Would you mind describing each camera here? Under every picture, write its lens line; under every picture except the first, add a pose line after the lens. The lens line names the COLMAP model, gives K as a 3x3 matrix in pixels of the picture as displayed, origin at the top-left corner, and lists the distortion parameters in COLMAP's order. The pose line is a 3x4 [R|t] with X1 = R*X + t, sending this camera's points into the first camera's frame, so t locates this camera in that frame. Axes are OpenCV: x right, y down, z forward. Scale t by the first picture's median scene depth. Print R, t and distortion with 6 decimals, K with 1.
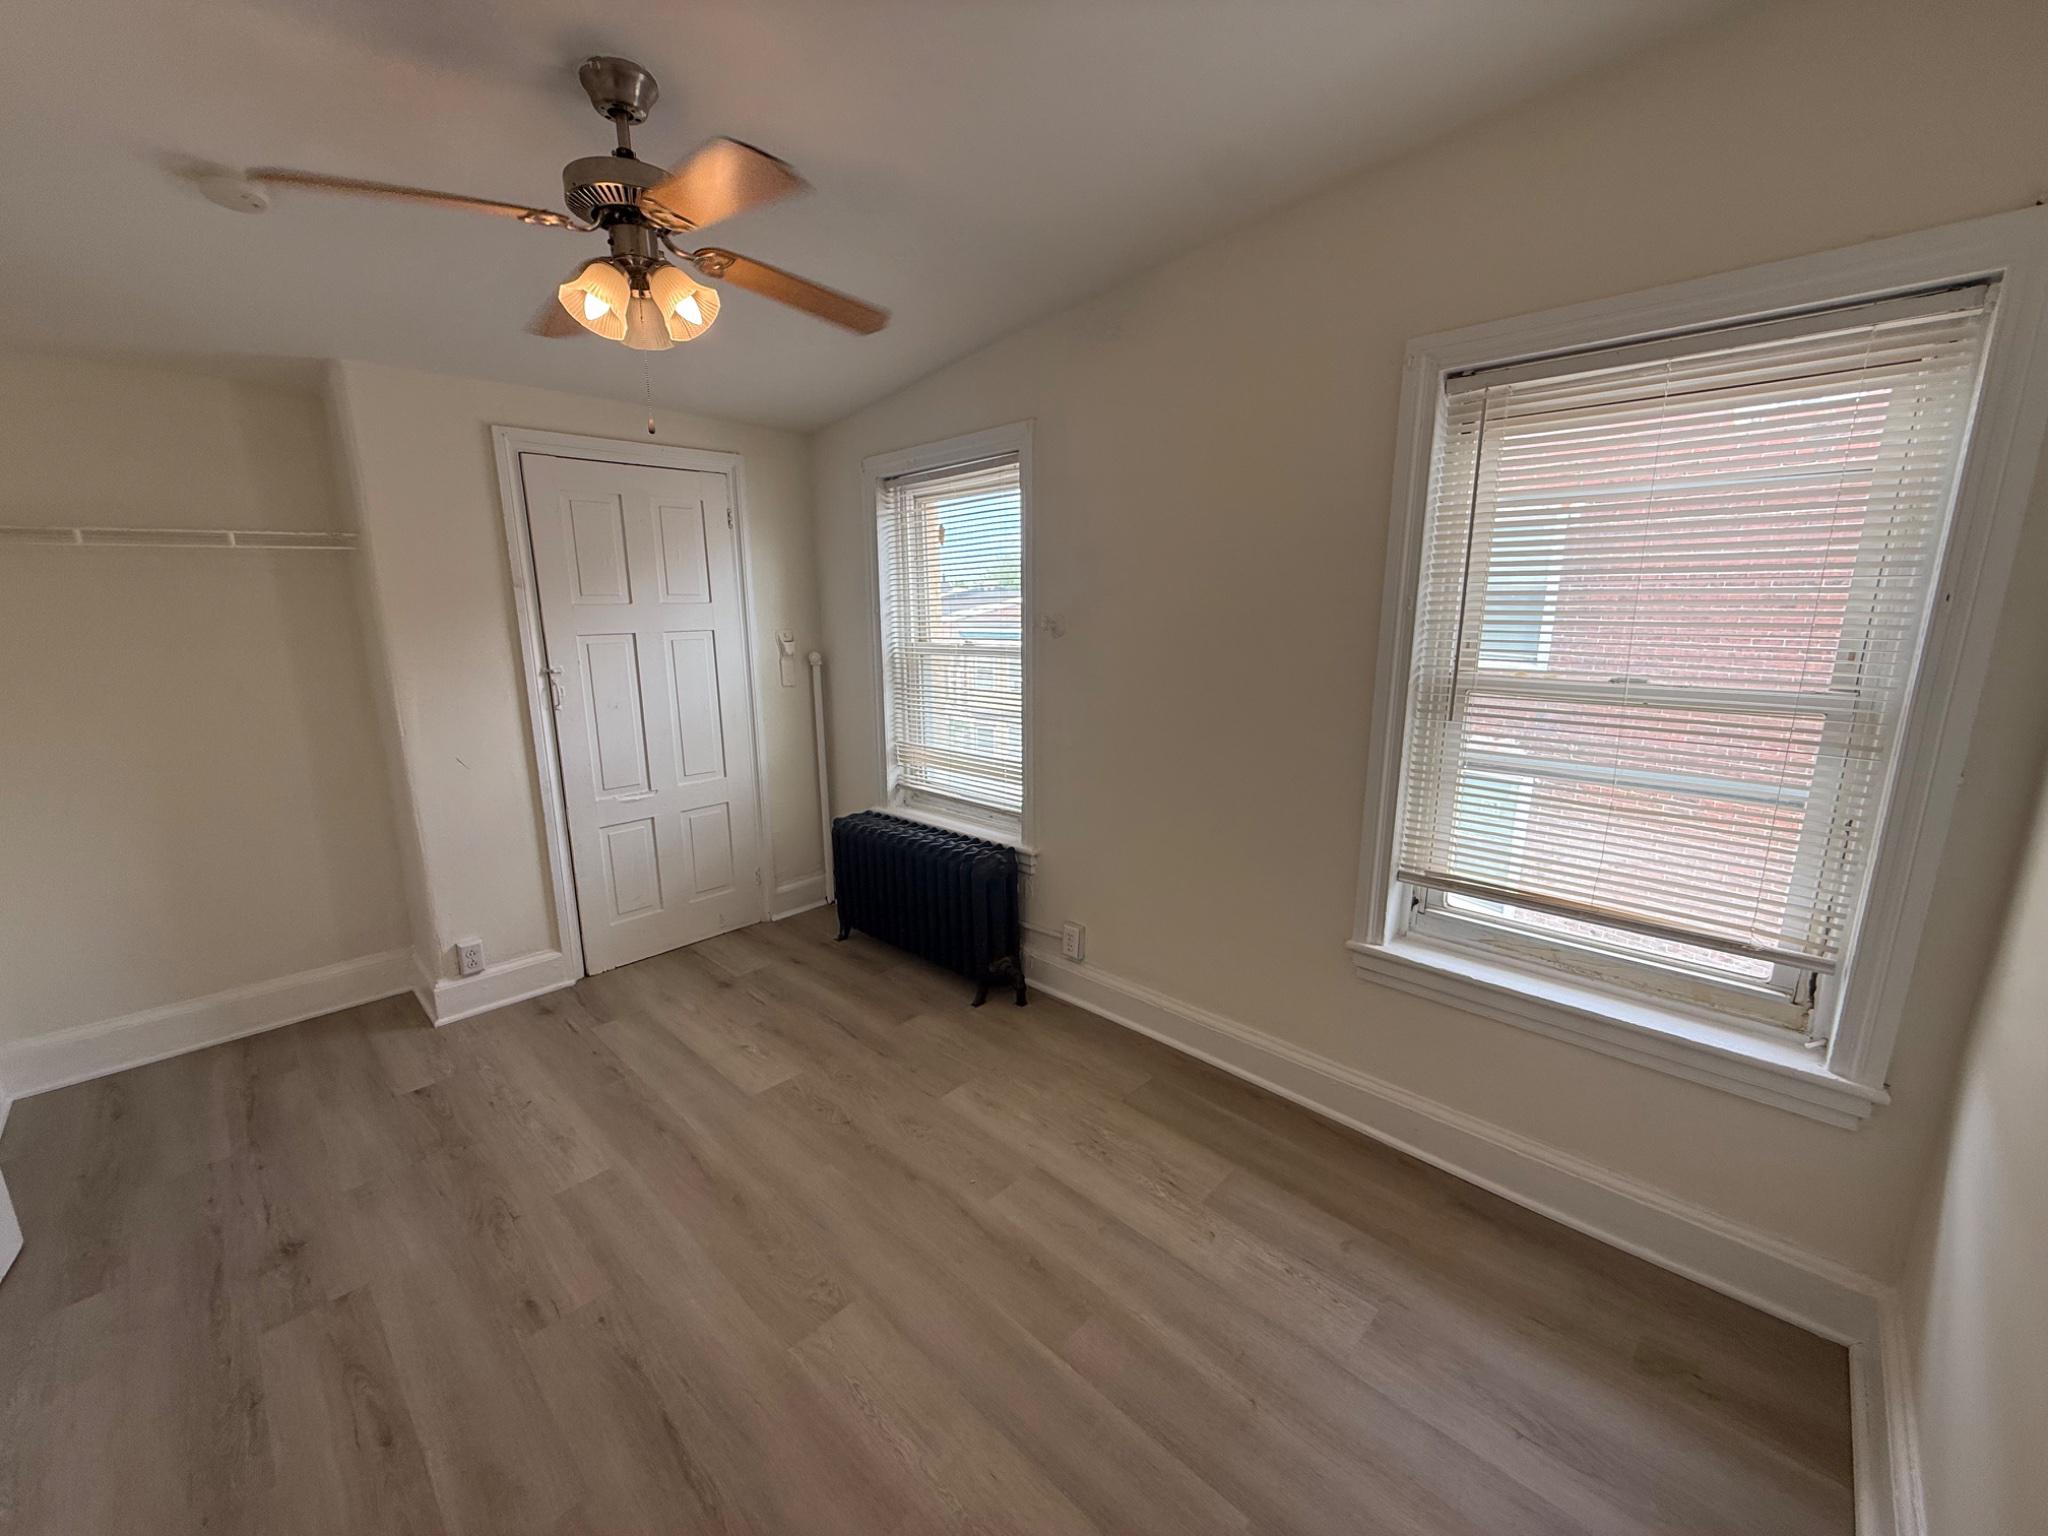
lens RADIAL K [[818.0, 0, 1017.9], [0, 818.0, 772.7], [0, 0, 1]] dist [-0.000056, -0.000194]
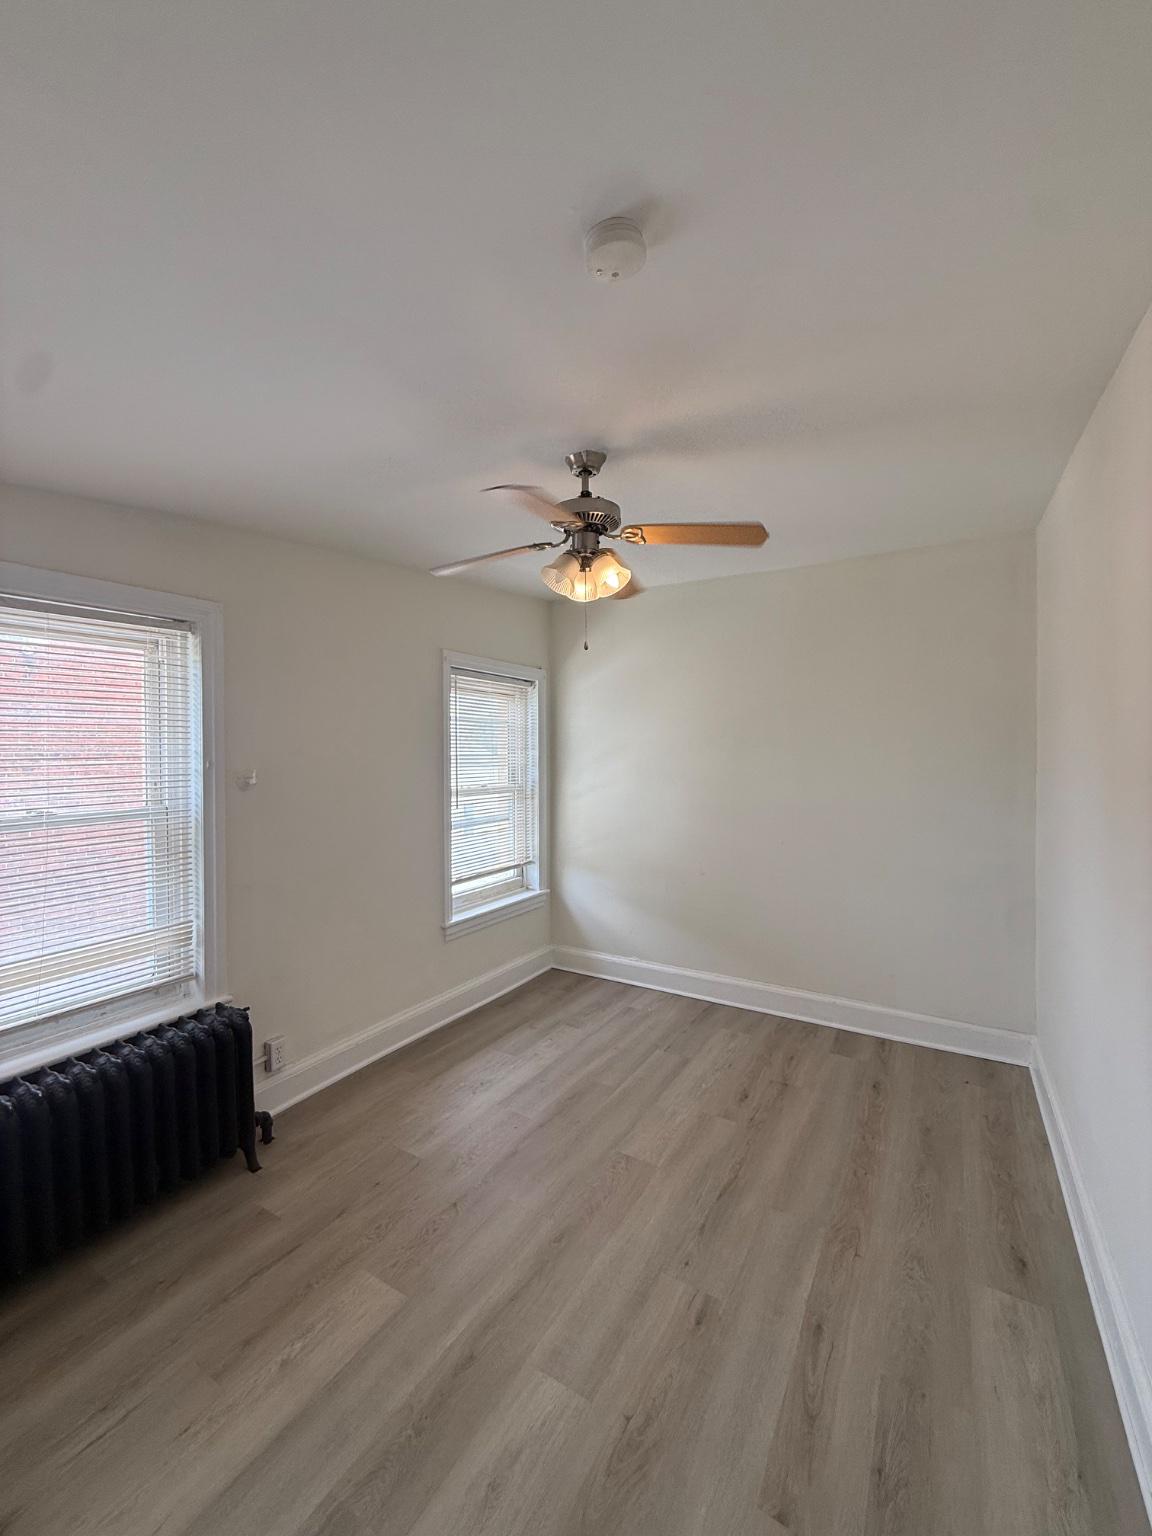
lens RADIAL K [[613.5, 0, 575.7], [0, 613.5, 765.1], [0, 0, 1]] dist [-0.000056, -0.000194]
pose [[-0.225821, -0.004459, 0.974159, -1.327191], [0.213536, 0.975444, 0.053965, -0.220868], [-0.950477, 0.220204, -0.219323, 1.101792]]
